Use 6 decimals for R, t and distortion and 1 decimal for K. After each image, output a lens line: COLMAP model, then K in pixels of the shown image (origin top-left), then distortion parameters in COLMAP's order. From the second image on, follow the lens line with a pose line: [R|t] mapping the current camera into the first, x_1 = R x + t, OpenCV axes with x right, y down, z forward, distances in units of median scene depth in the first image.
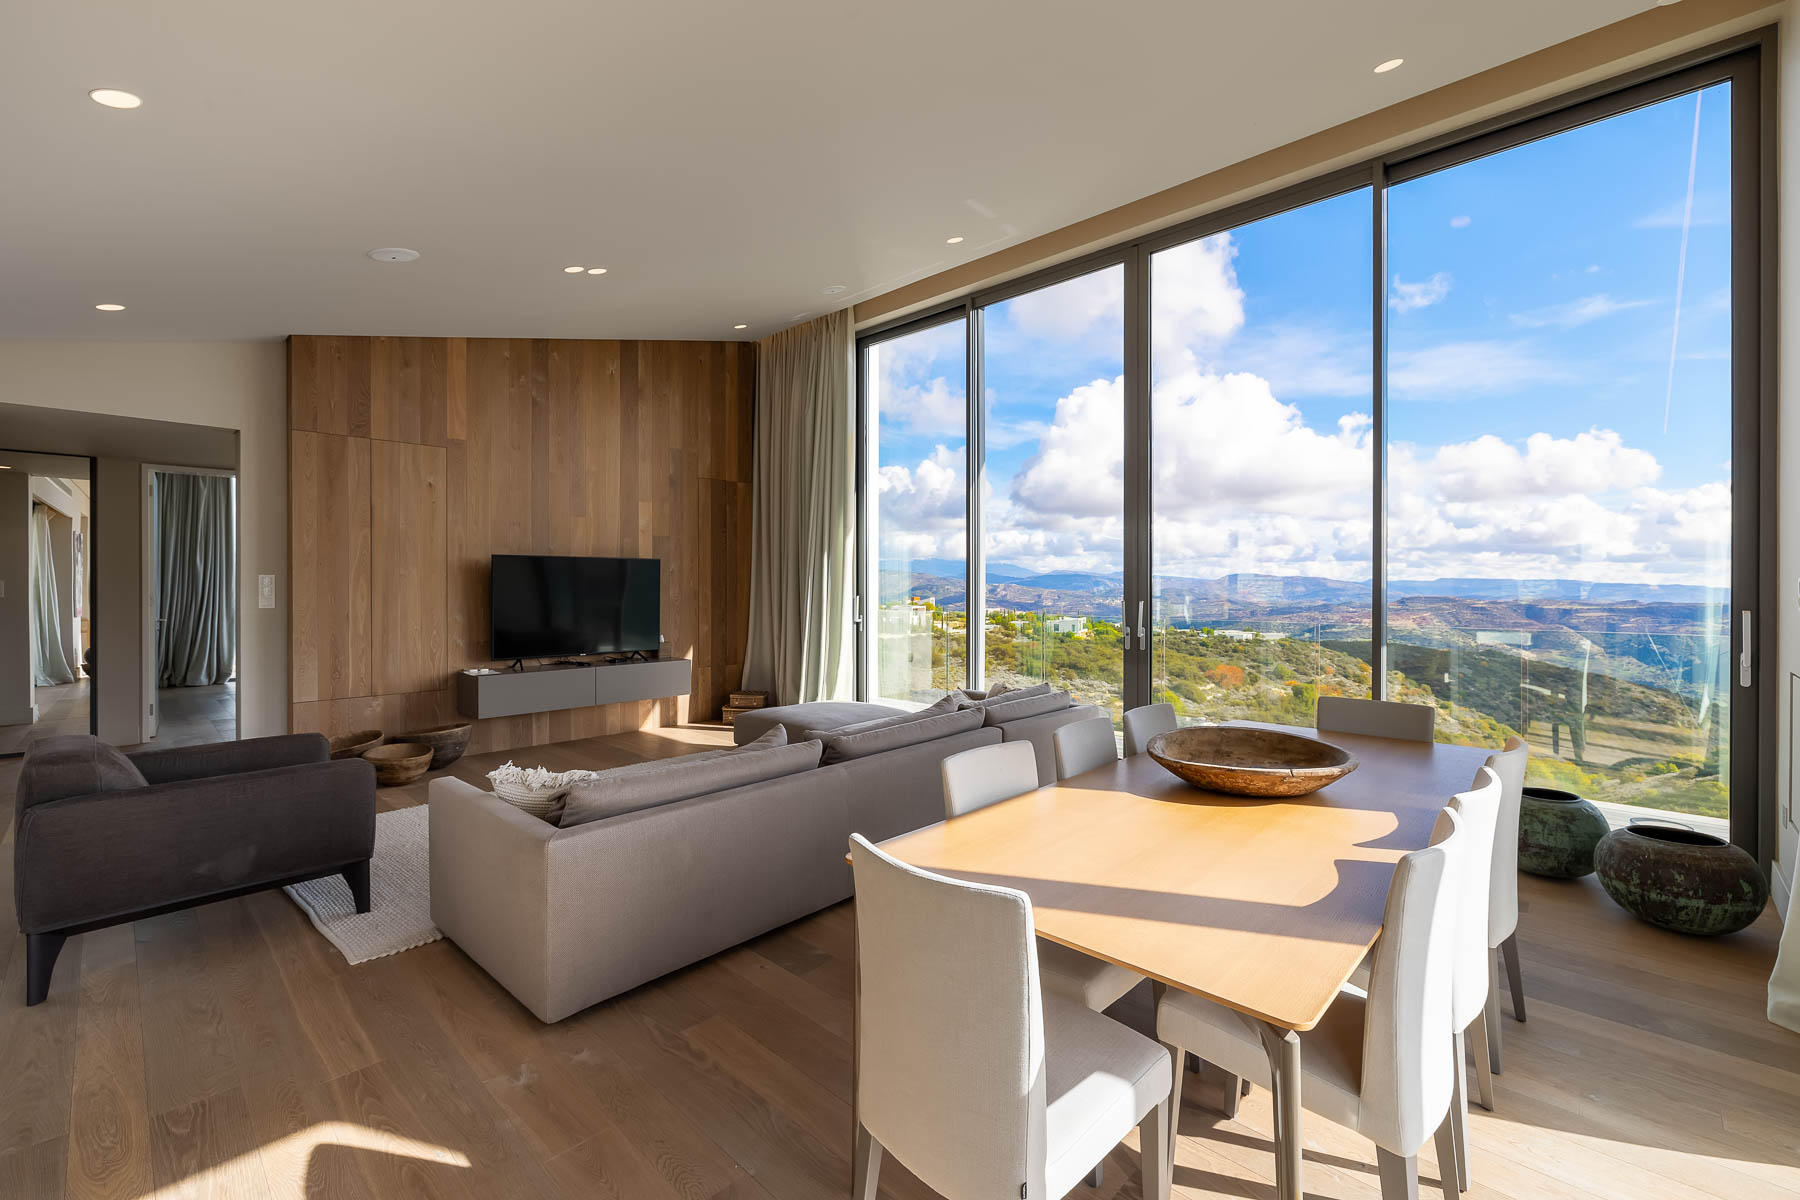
lens RADIAL K [[773.5, 0, 891.2], [0, 773.5, 582.9], [0, 0, 1]] dist [-0.000519, -0.000034]
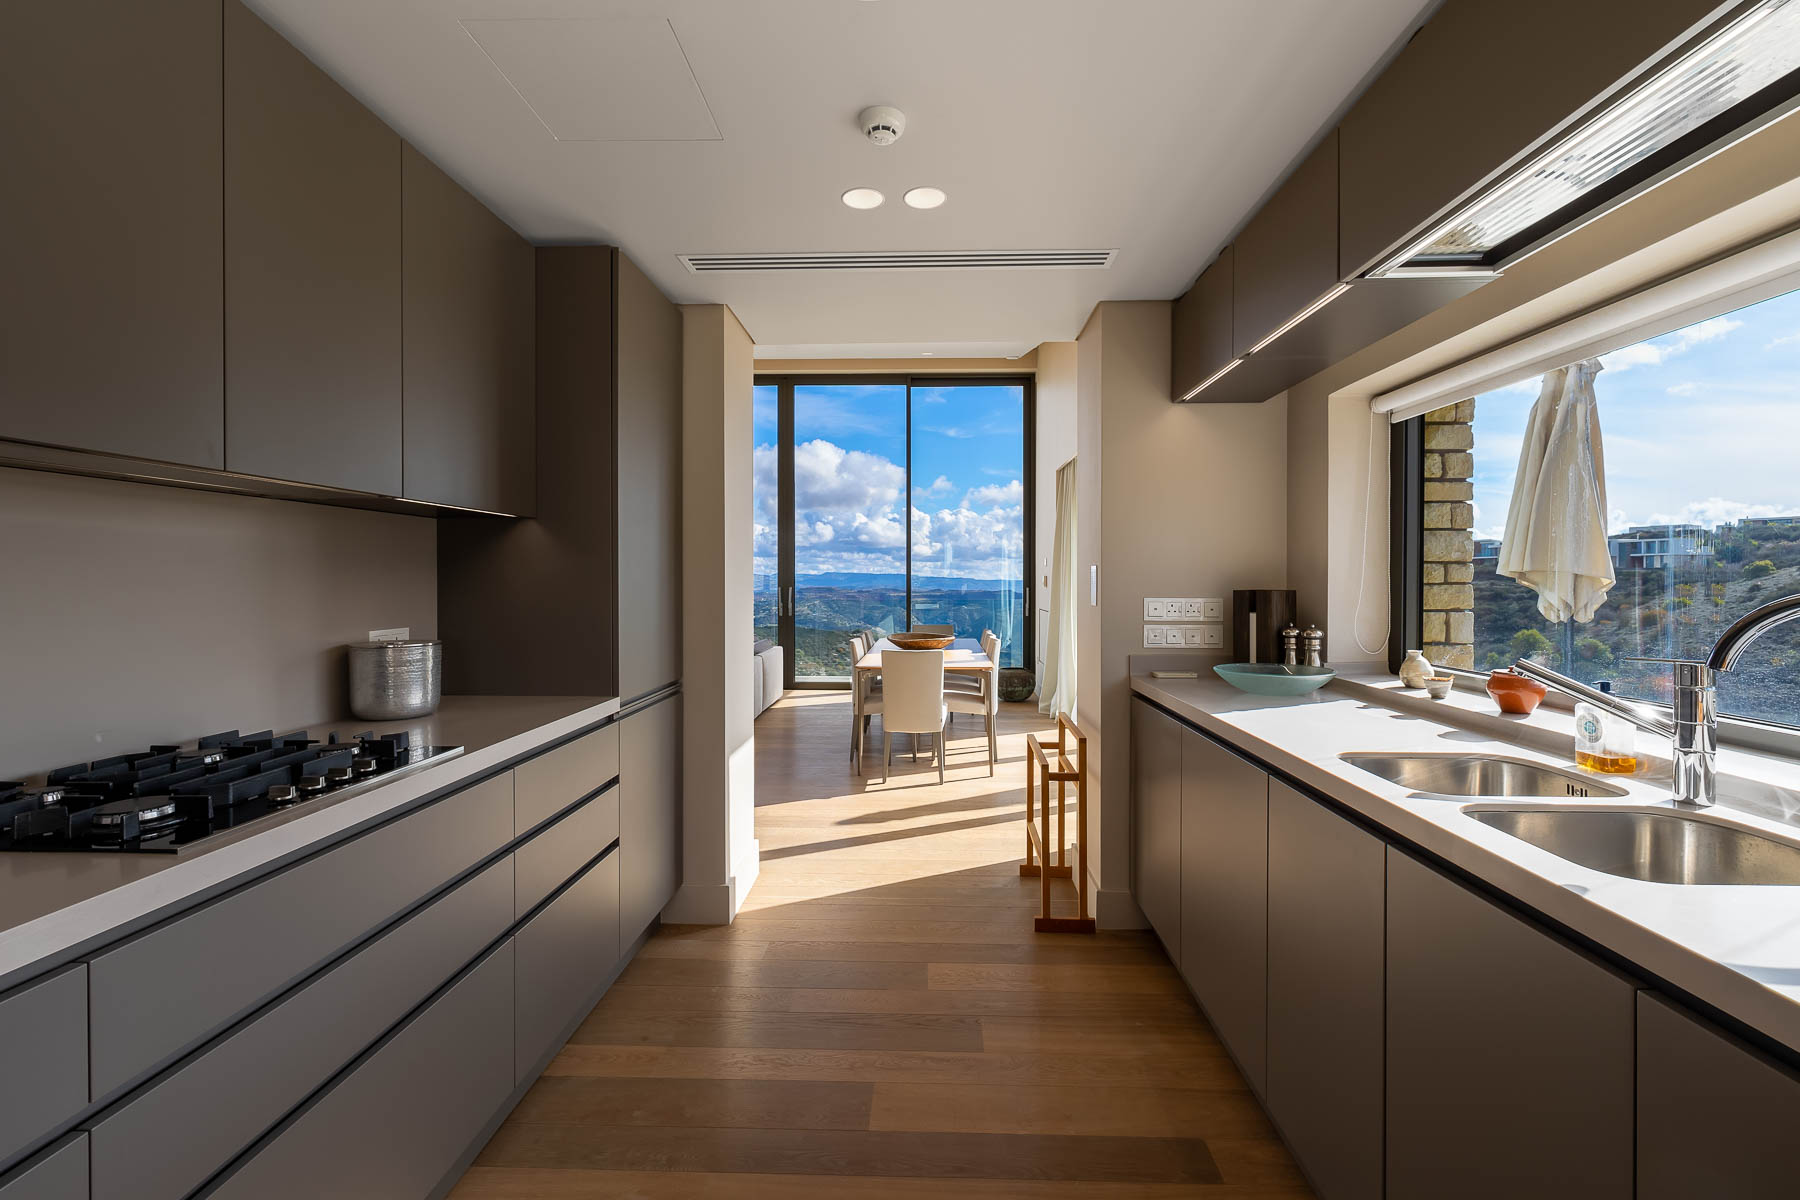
lens RADIAL K [[773.5, 0, 891.2], [0, 773.5, 582.9], [0, 0, 1]] dist [-0.000519, -0.000034]
pose [[0.761392, -0.003765, 0.648281, -0.762760], [-0.001952, 0.999965, 0.008100, 0.000870], [-0.648289, -0.007433, 0.761358, -0.565268]]
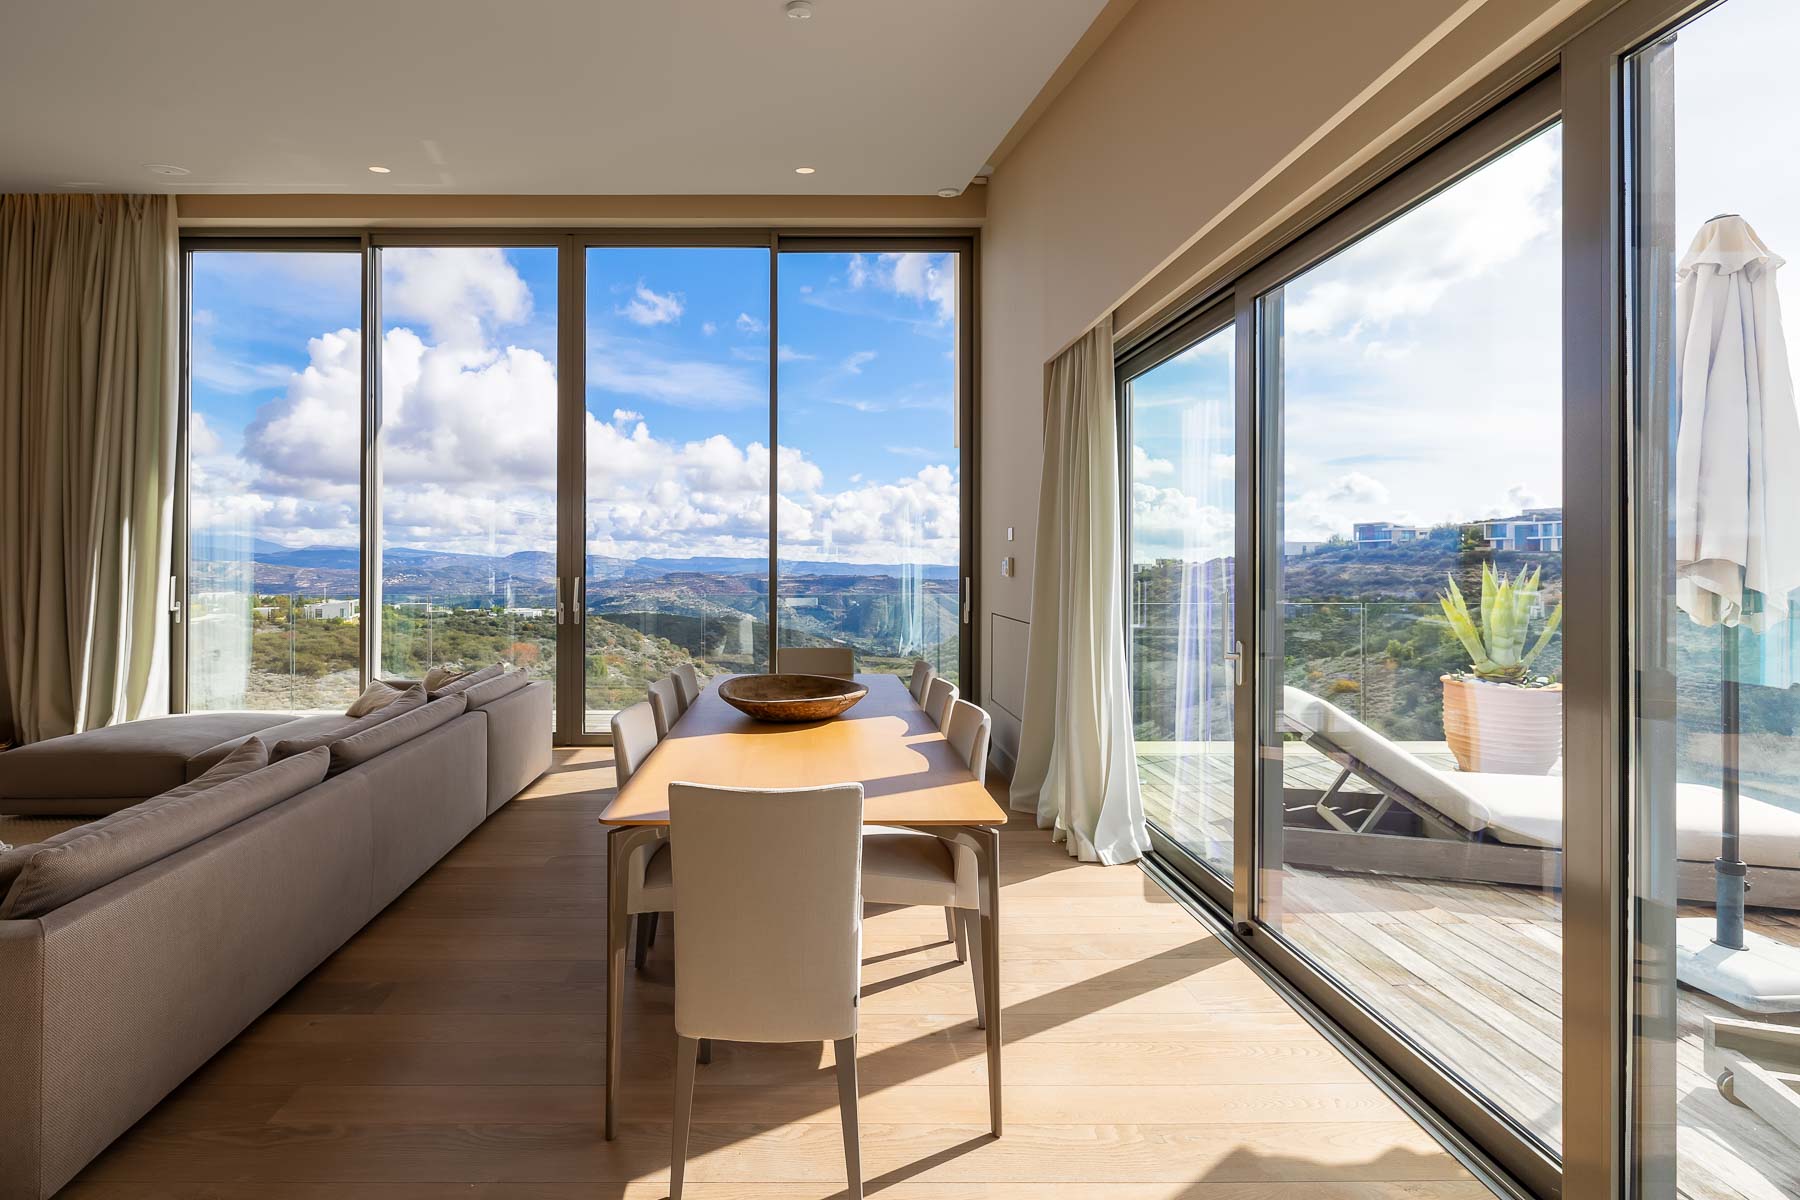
lens RADIAL K [[794.1, 0, 823.1], [0, 794.1, 557.2], [0, 0, 1]] dist [-0.000762, -0.011563]
pose [[0.710146, 0.004245, 0.704041, -0.230800], [-0.001366, 0.999988, -0.004651, 0.001162], [-0.704053, 0.002341, 0.710144, 0.010866]]
